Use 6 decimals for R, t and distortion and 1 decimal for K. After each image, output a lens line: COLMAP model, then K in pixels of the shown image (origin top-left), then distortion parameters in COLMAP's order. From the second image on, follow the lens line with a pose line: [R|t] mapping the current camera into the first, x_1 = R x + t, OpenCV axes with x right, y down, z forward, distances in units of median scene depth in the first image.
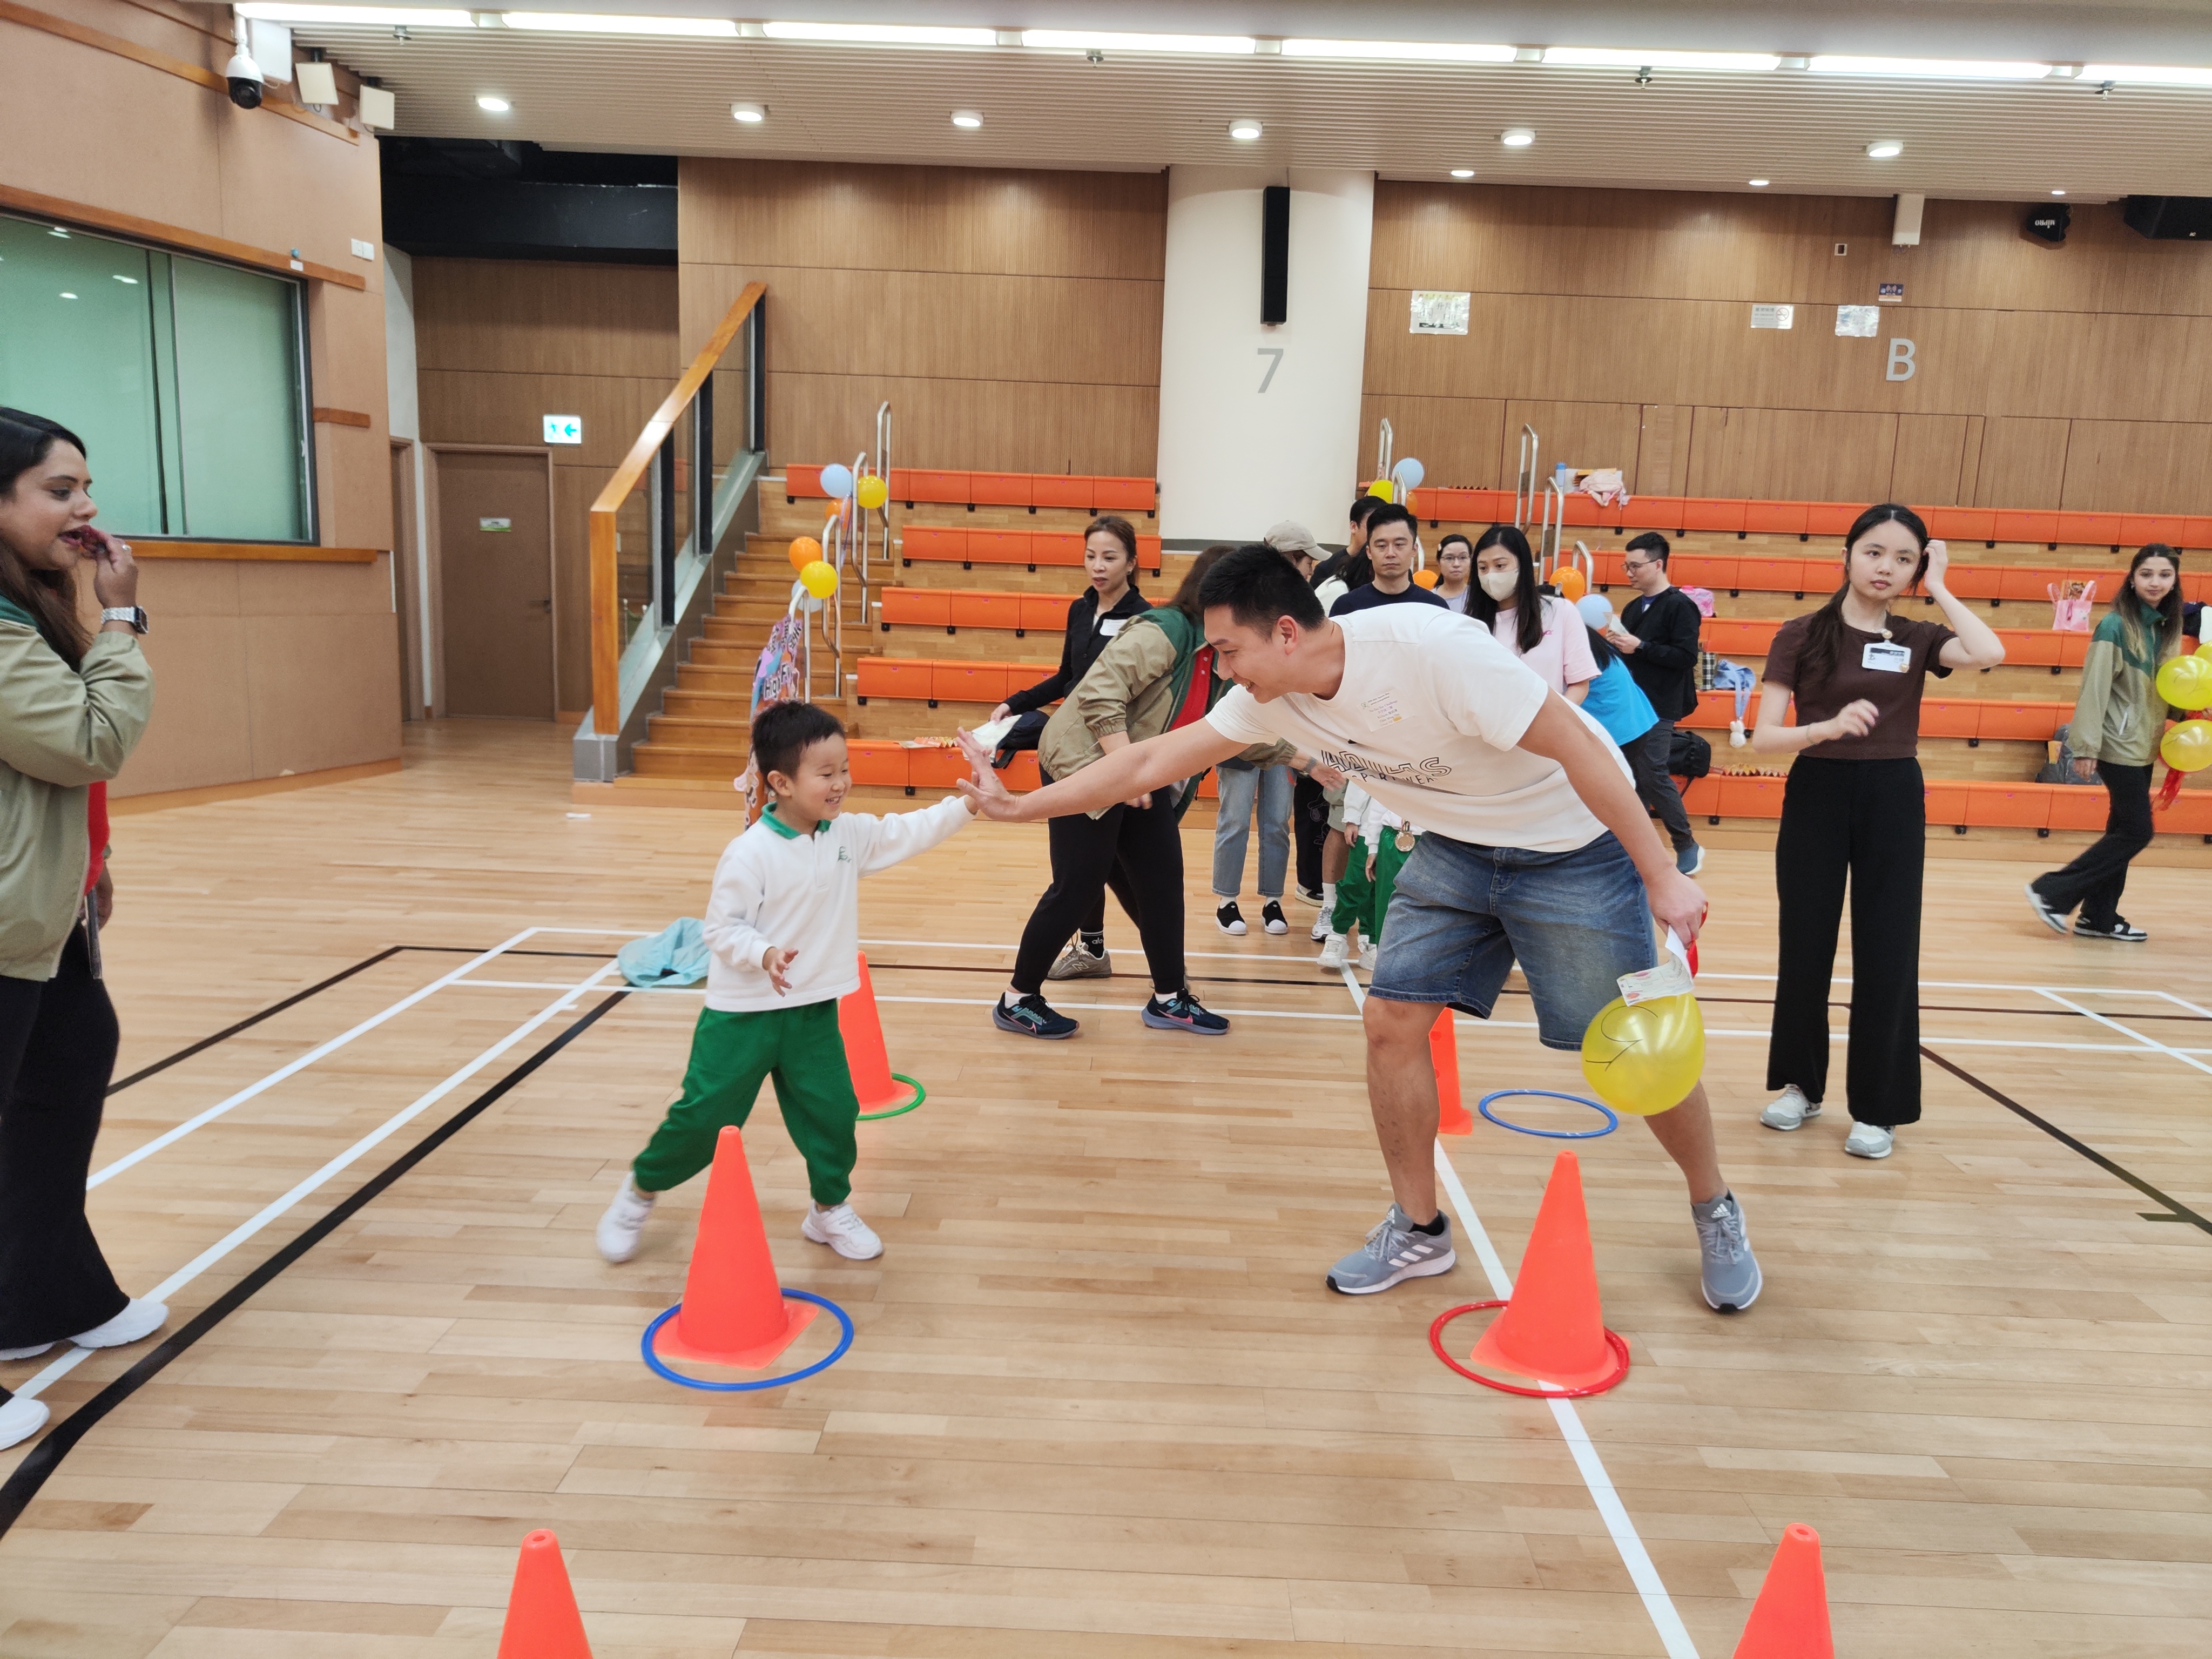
lens RADIAL K [[1550.0, 0, 1067.5], [0, 1550.0, 798.3], [0, 0, 1]] dist [-0.006054, -0.007429]
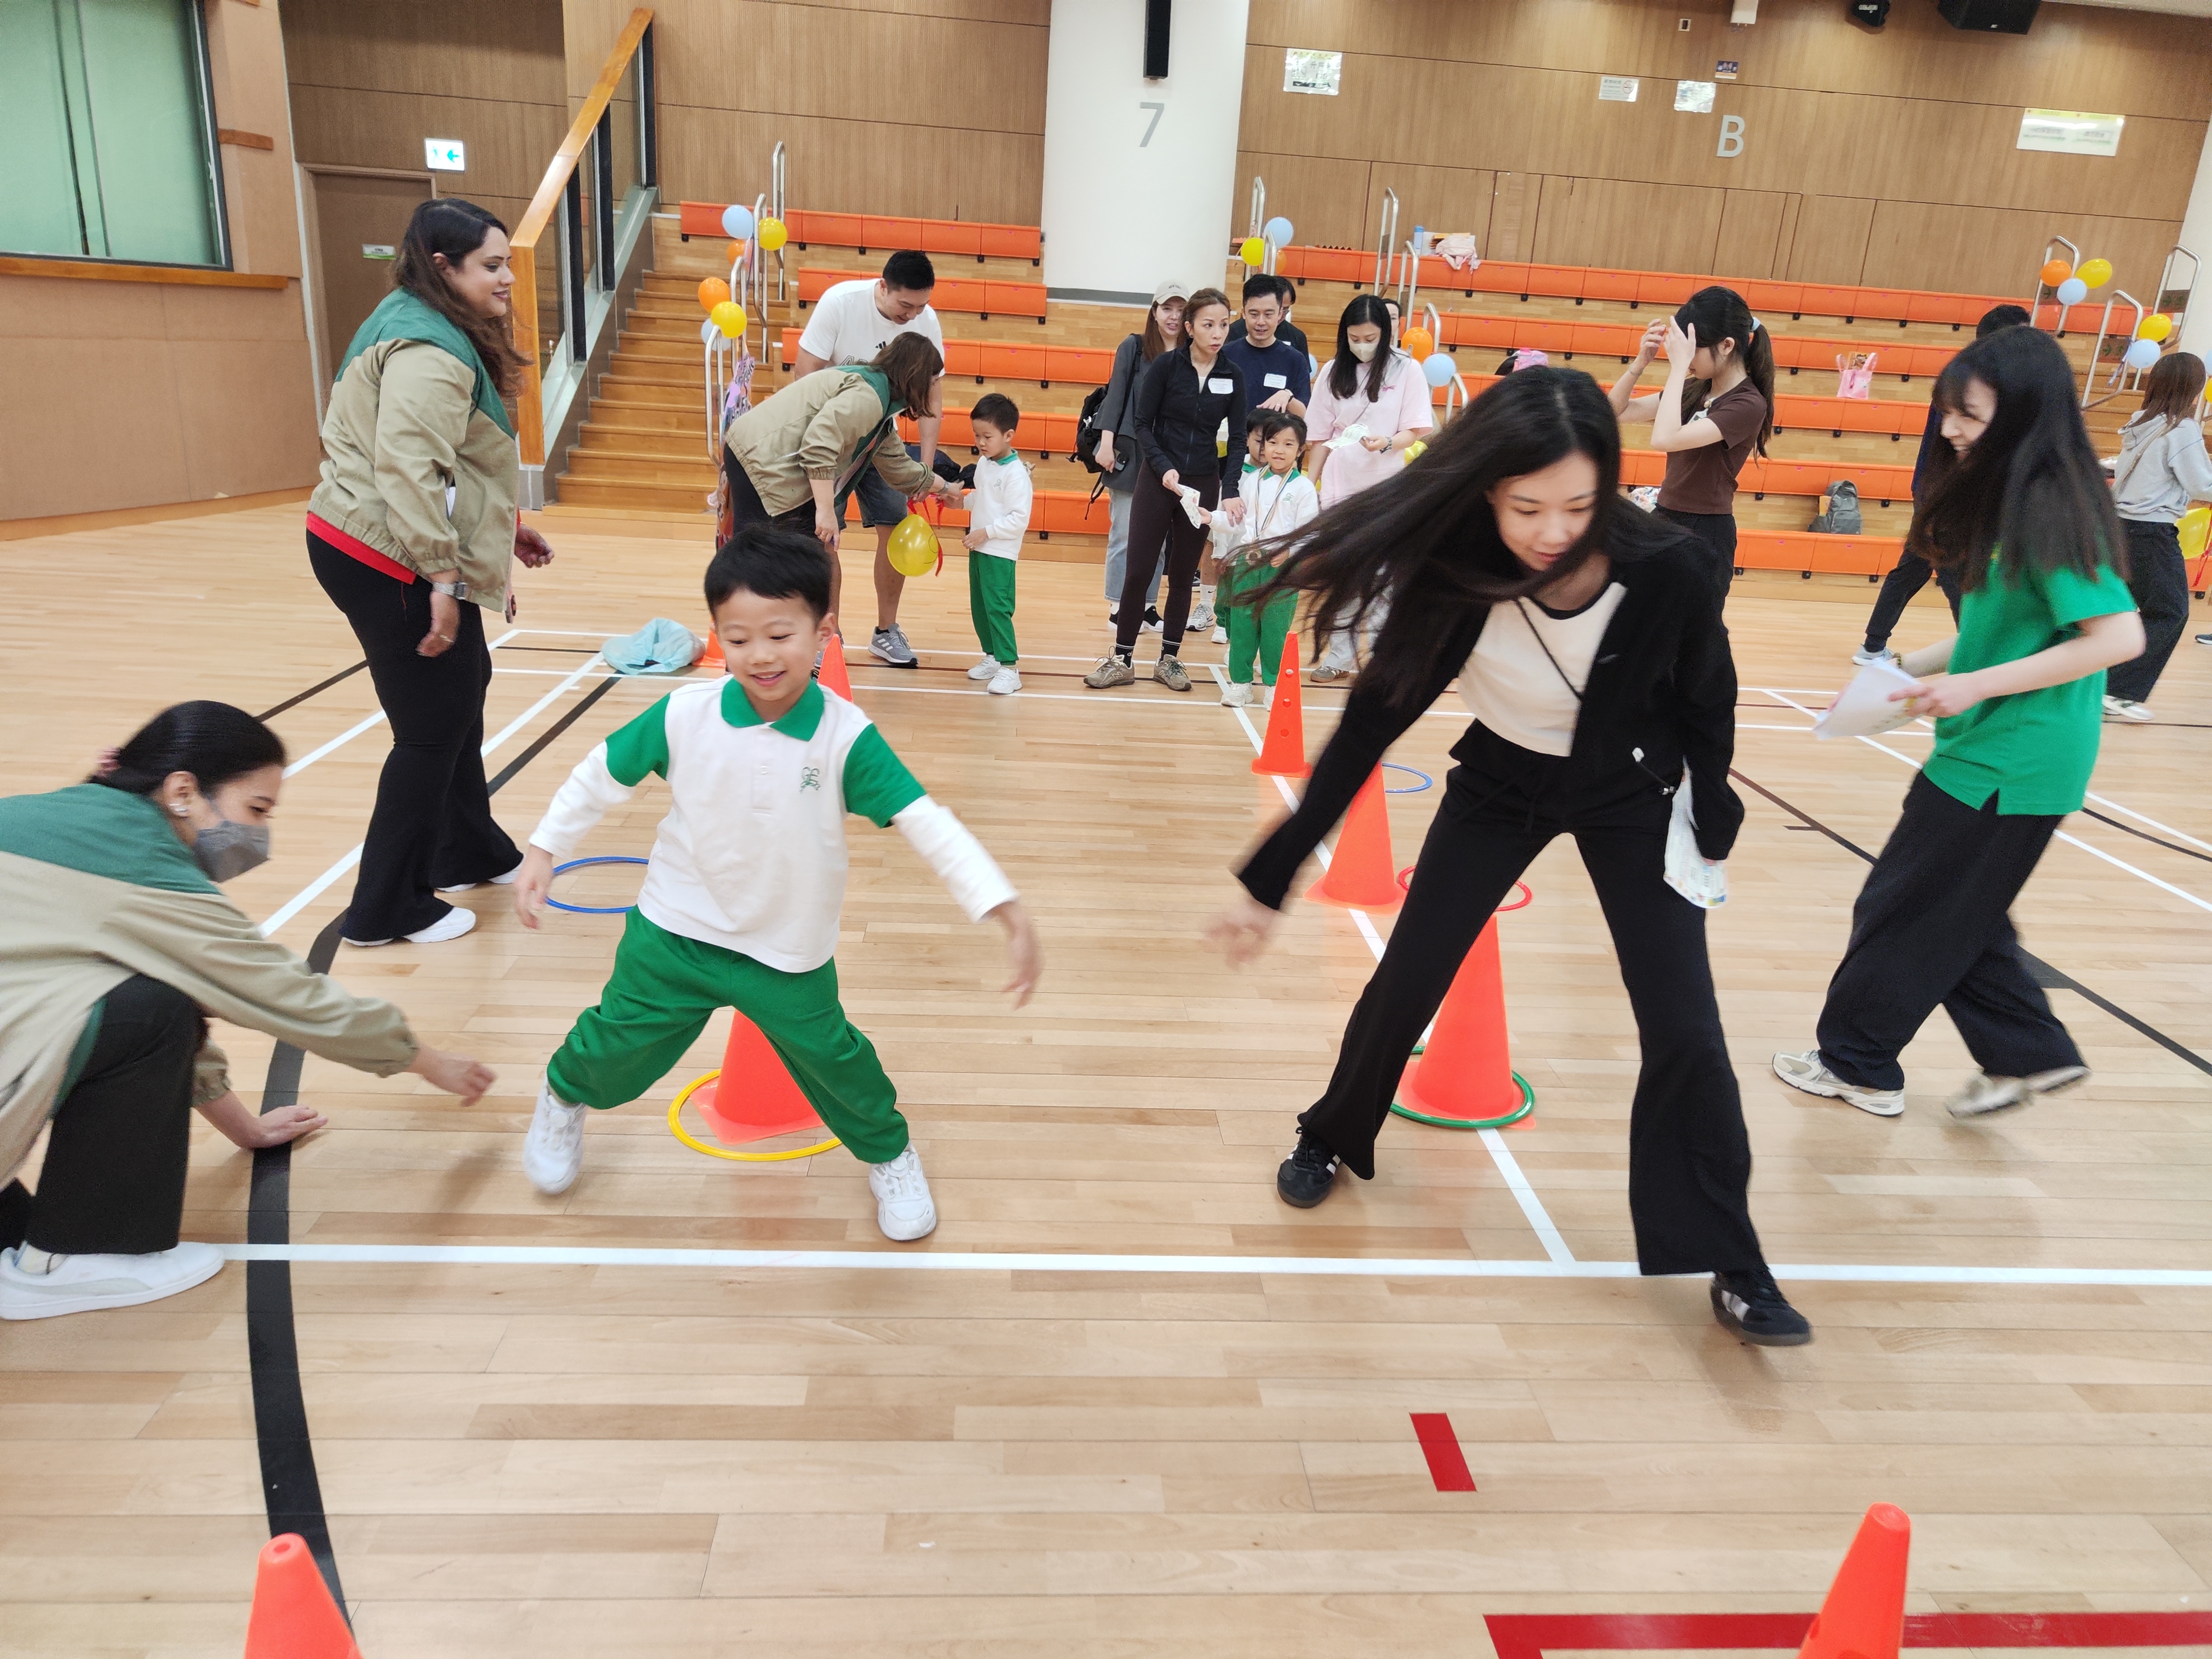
lens RADIAL K [[1566.0, 0, 1111.4], [0, 1566.0, 790.9], [0, 0, 1]] dist [-0.007061, 0.012142]
pose [[0.993143, -0.005839, 0.116761, -0.021544], [-0.011496, 0.989034, 0.147241, 0.012806], [-0.116340, -0.147574, 0.982185, -0.097580]]
